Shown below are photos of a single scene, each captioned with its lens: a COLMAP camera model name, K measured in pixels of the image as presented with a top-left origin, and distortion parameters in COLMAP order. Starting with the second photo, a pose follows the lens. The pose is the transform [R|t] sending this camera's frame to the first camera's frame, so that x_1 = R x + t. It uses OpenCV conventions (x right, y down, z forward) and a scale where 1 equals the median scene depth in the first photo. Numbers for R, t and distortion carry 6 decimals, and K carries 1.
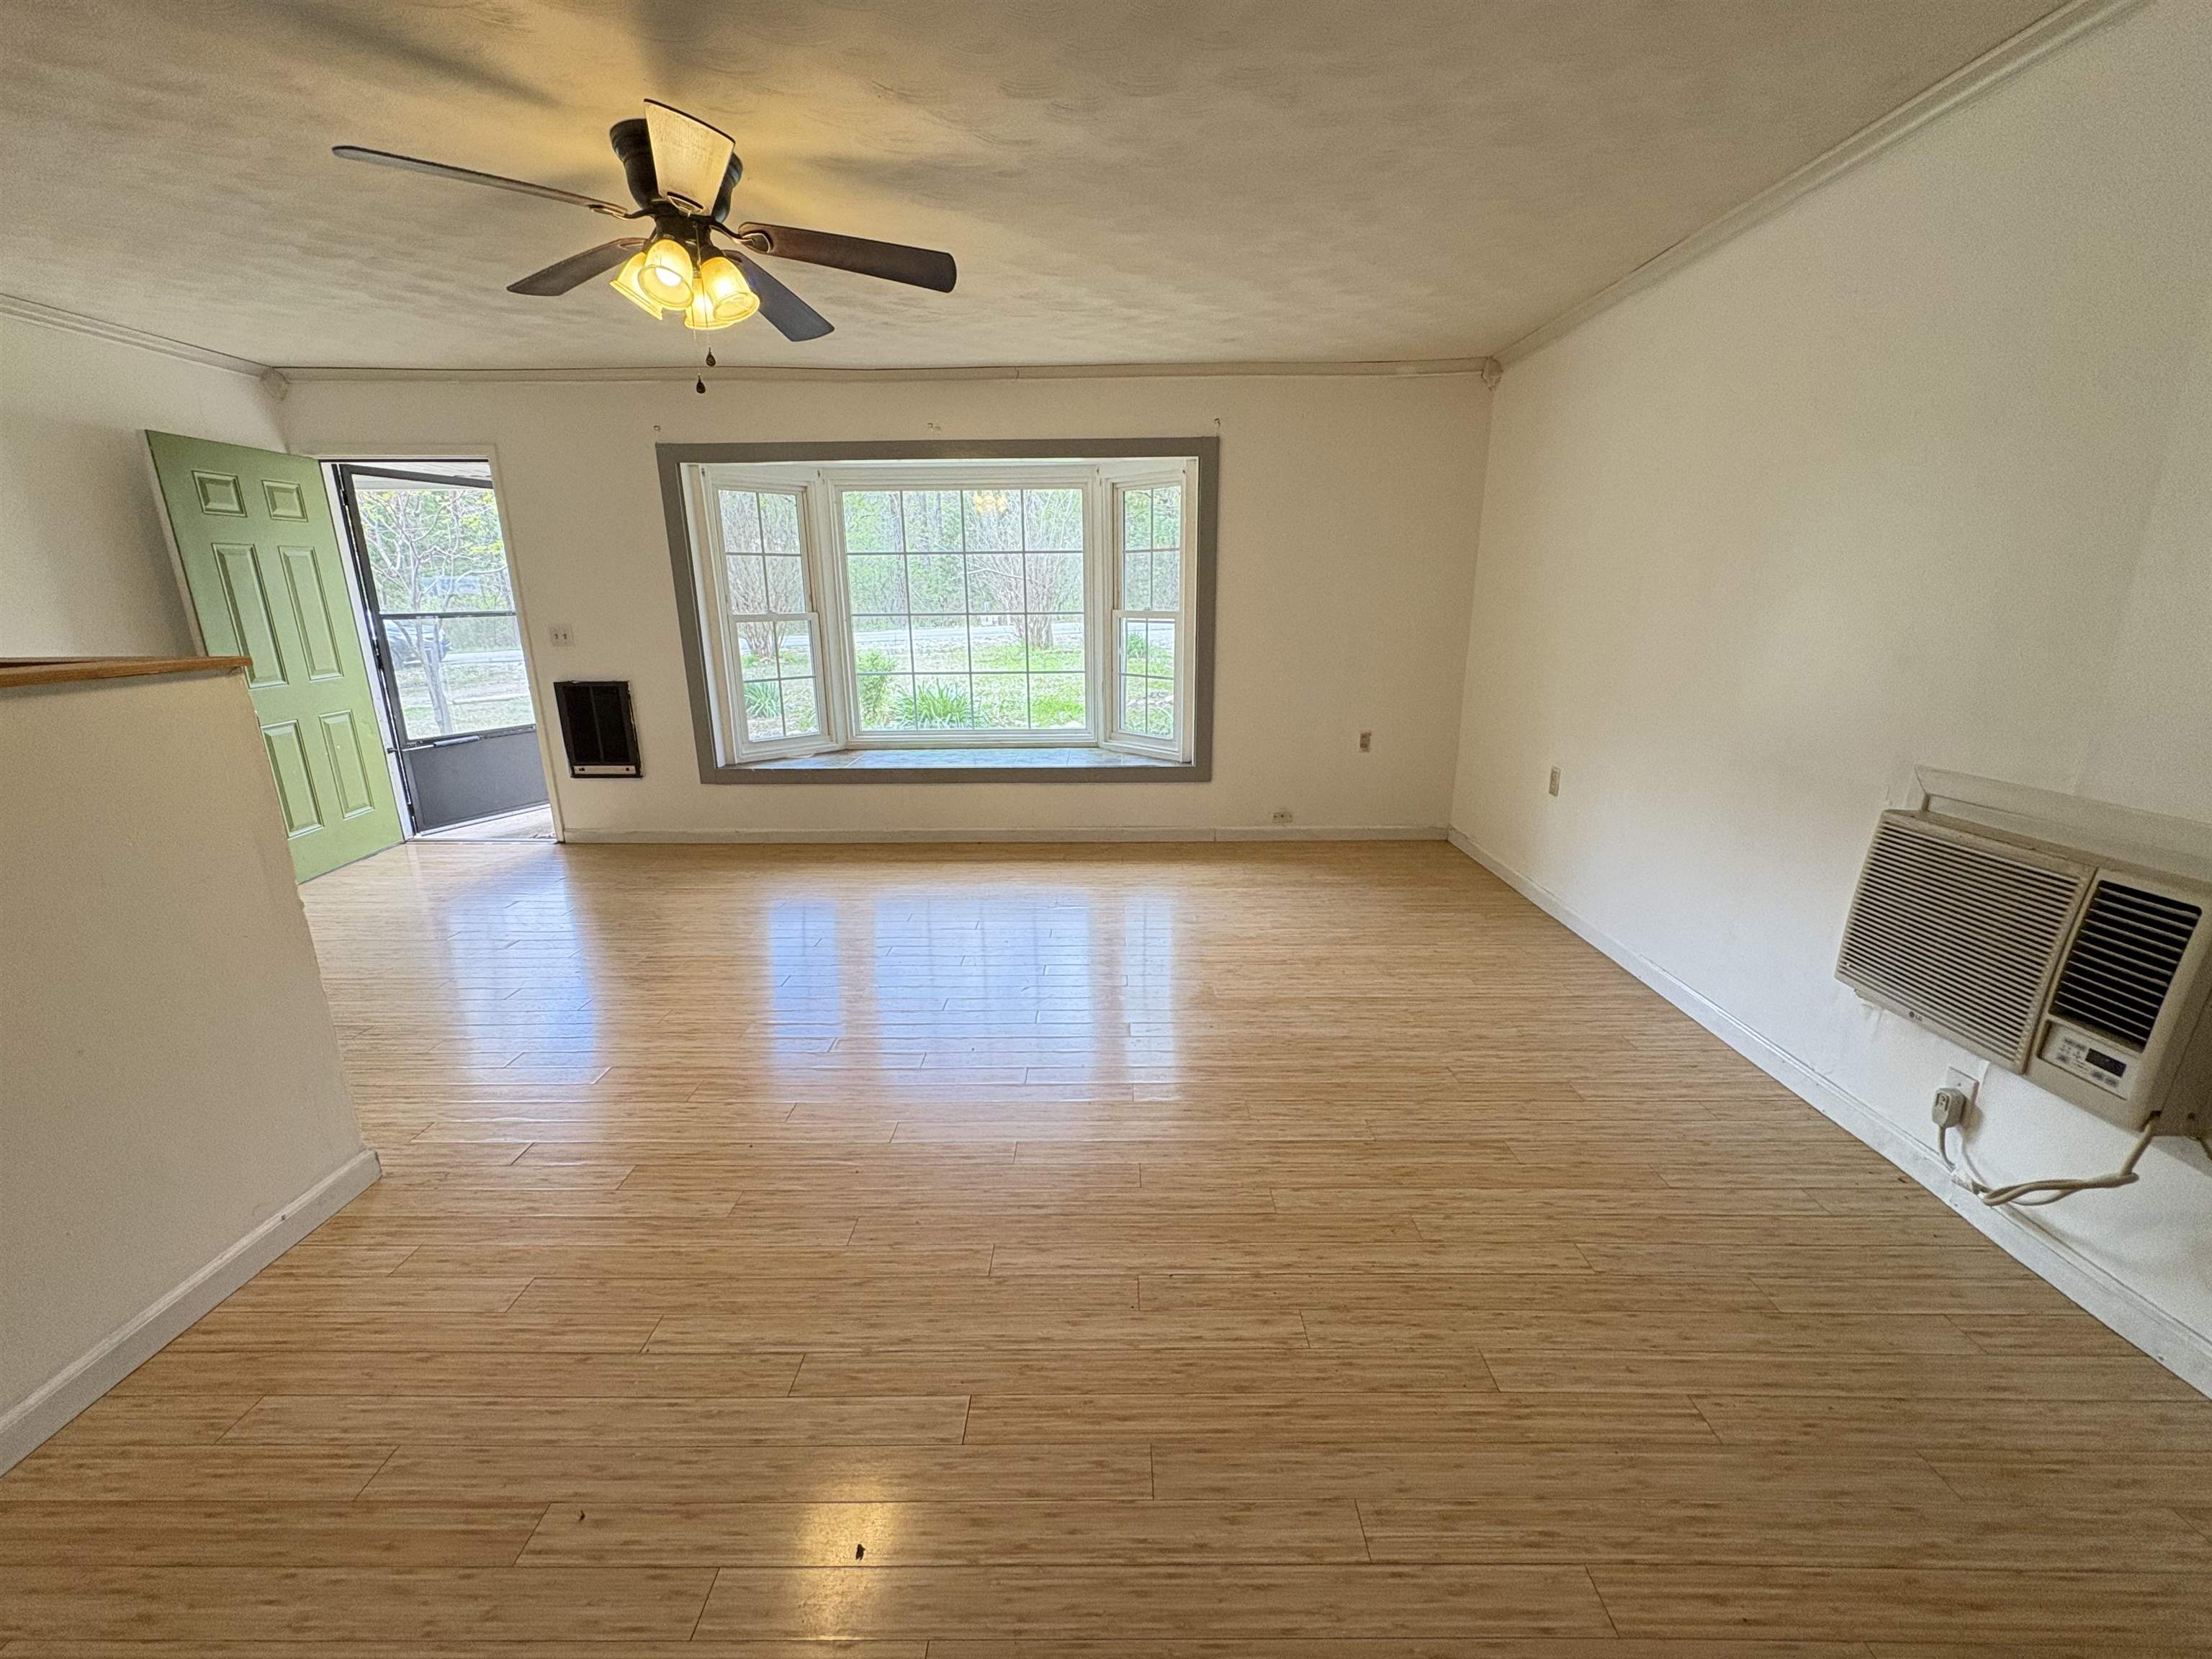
lens RADIAL K [[881.5, 0, 1106.5], [0, 881.5, 828.4], [0, 0, 1]] dist [-0.000543, 0.000546]
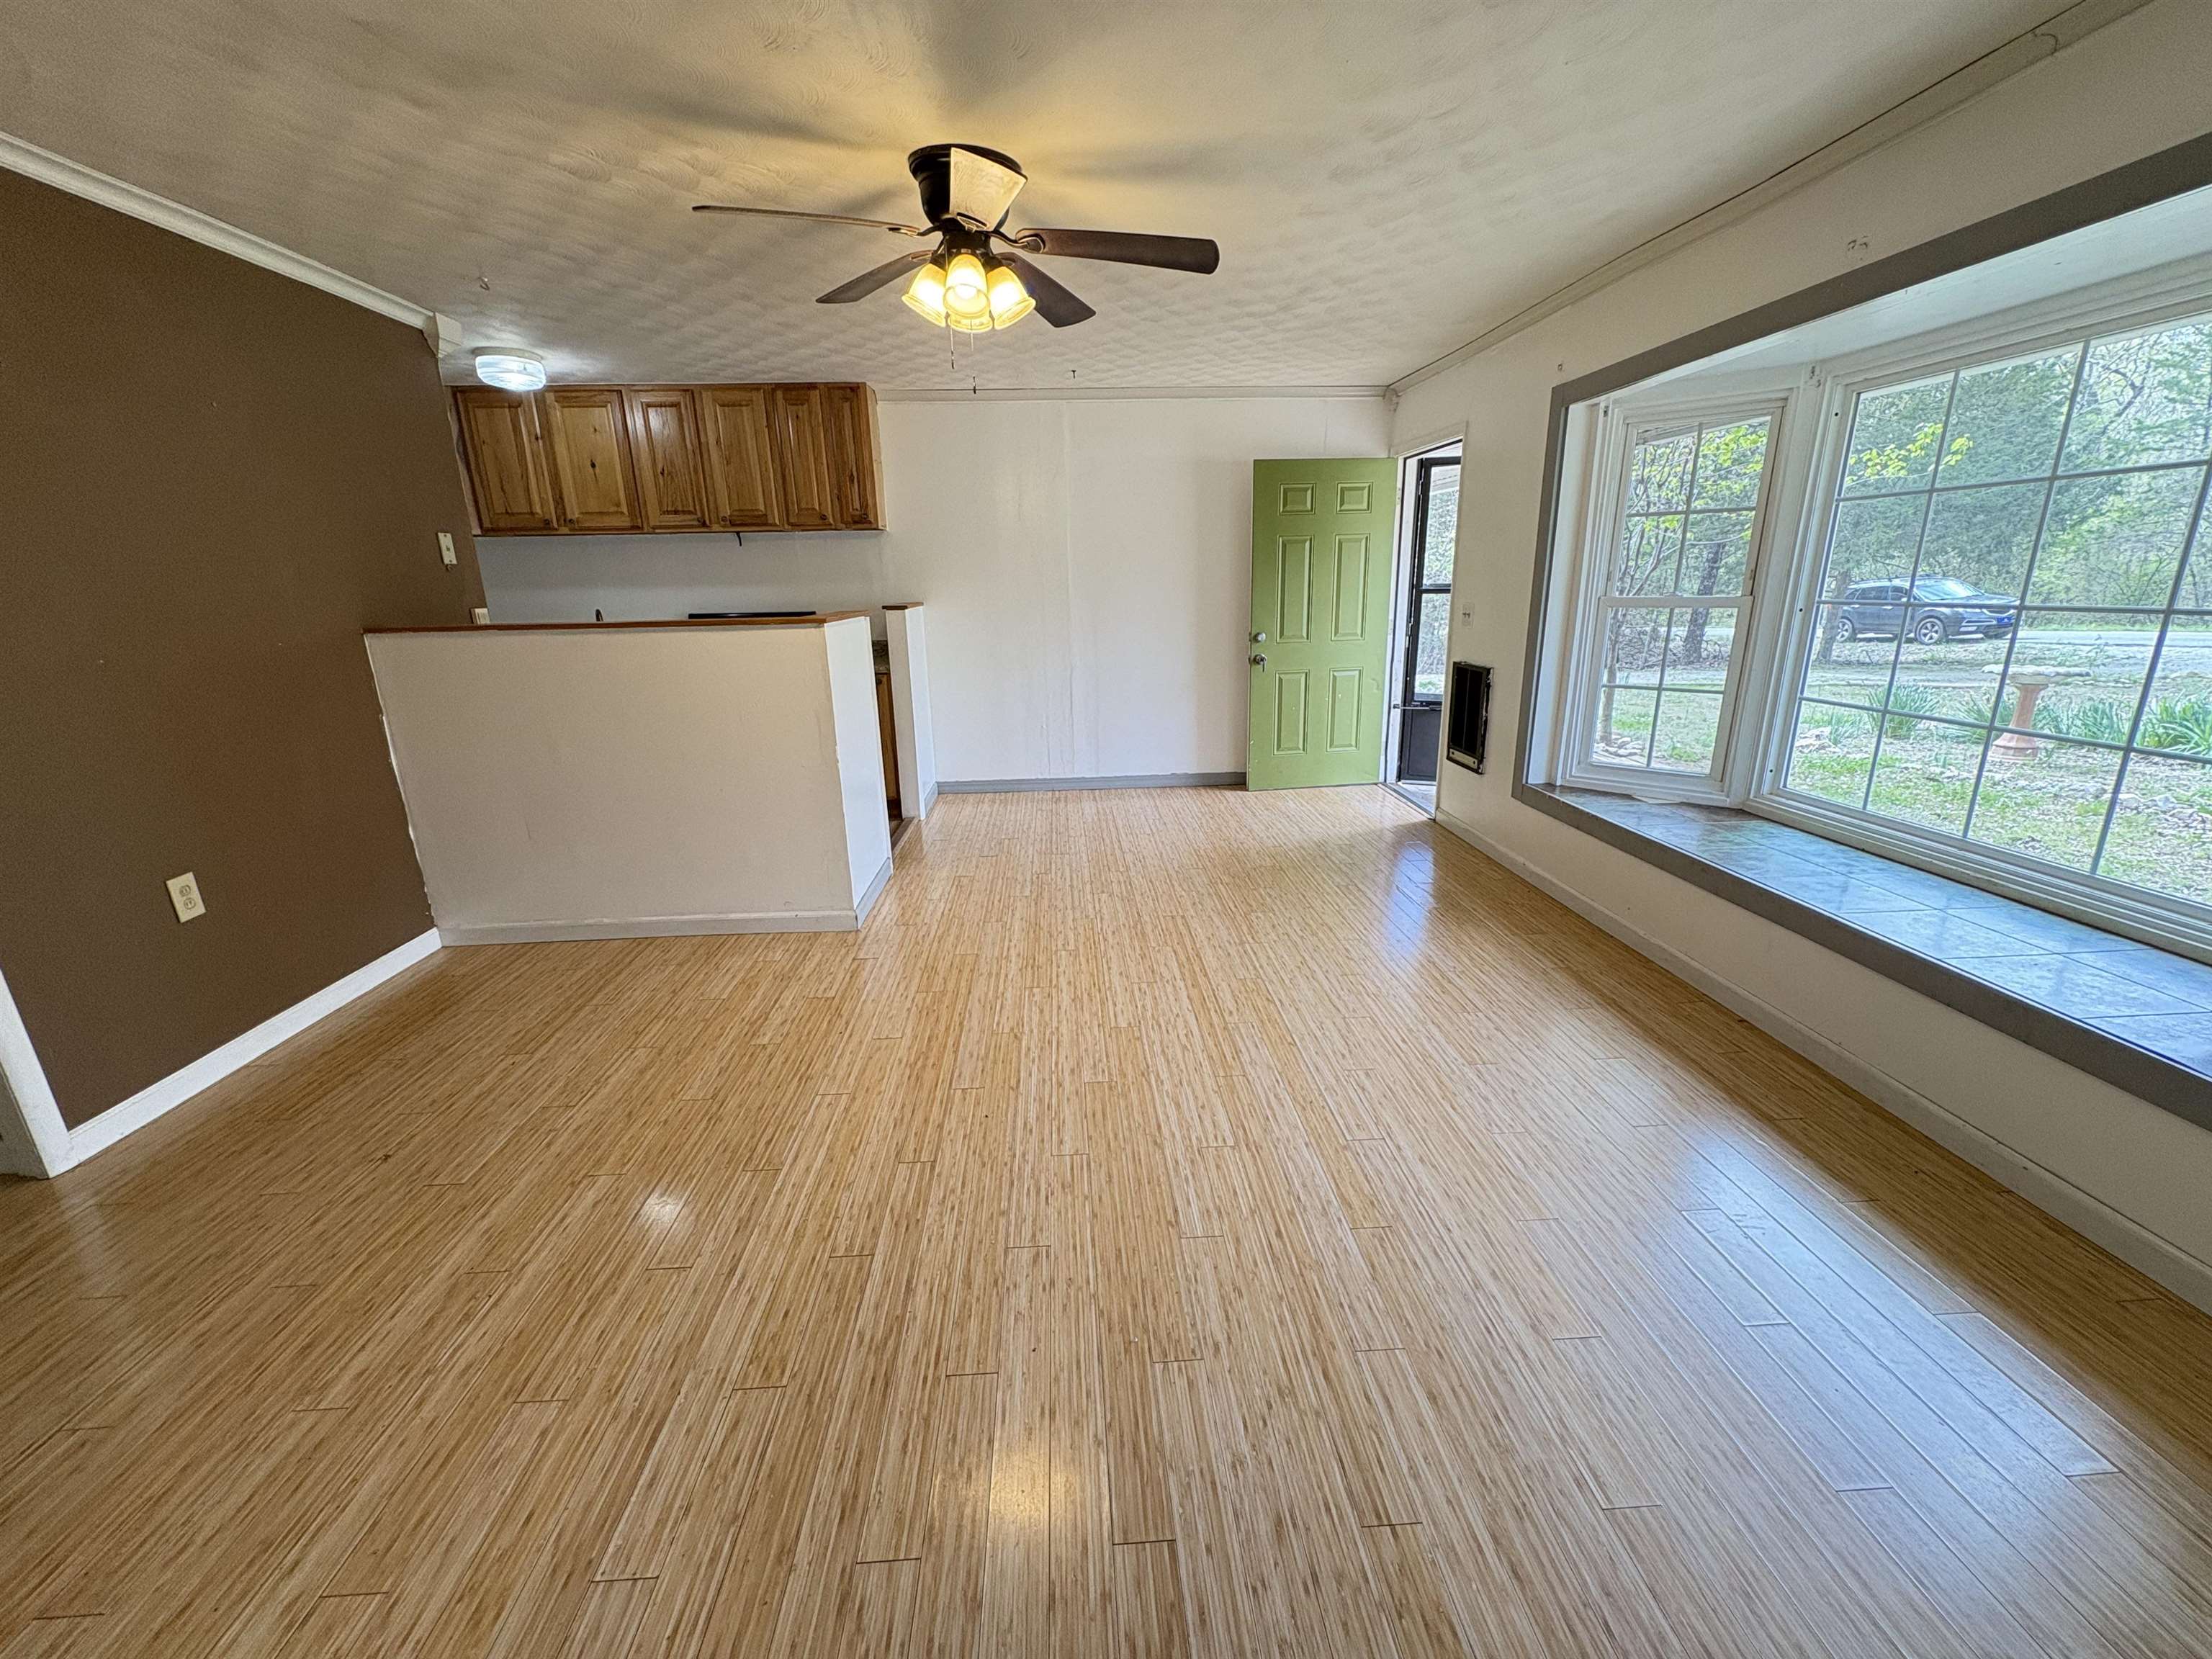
lens RADIAL K [[881.5, 0, 1105.2], [0, 881.5, 831.3], [0, 0, 1]] dist [-0.000543, 0.000546]
pose [[0.063490, 0.279263, -0.958113, 0.395901], [-0.241031, 0.935920, 0.256822, -0.169548], [0.968438, 0.214630, 0.126733, 0.622176]]
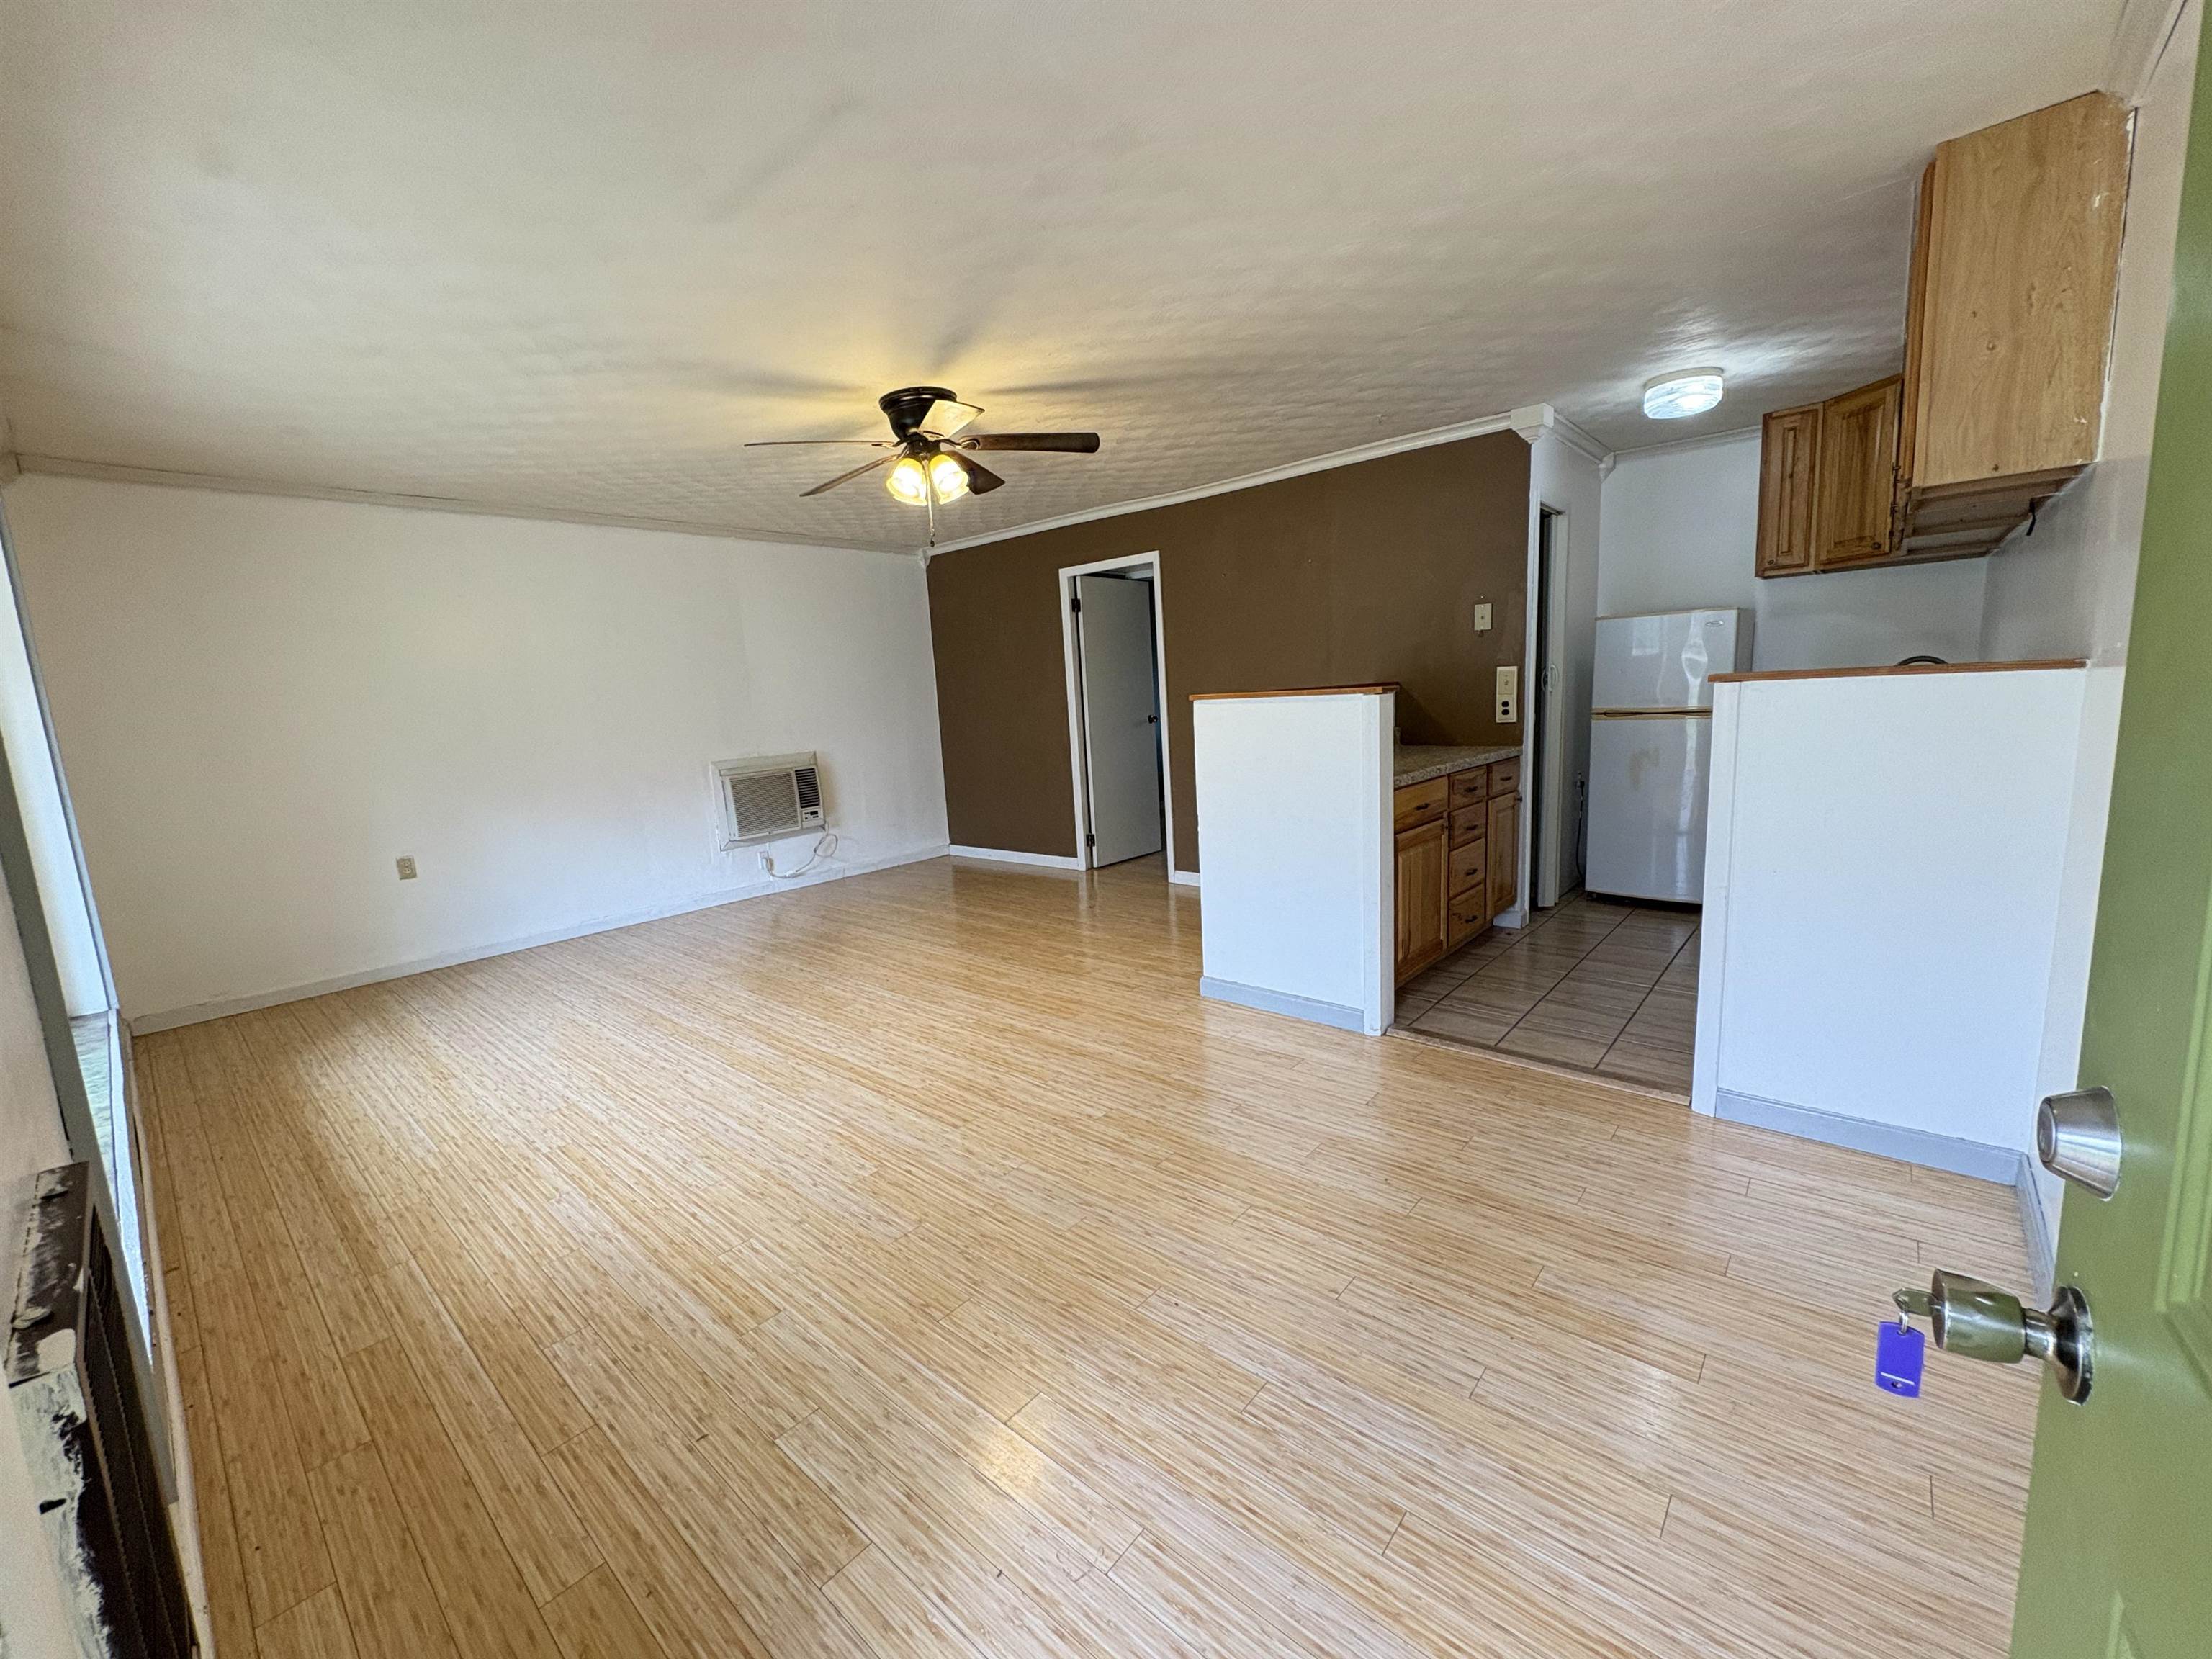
lens RADIAL K [[881.5, 0, 1108.6], [0, 881.5, 832.5], [0, 0, 1]] dist [-0.000543, 0.000546]
pose [[-0.758550, -0.060412, 0.648808, -0.924591], [0.223460, 0.911197, 0.346100, -0.276238], [-0.612101, 0.407517, -0.677689, 1.113416]]
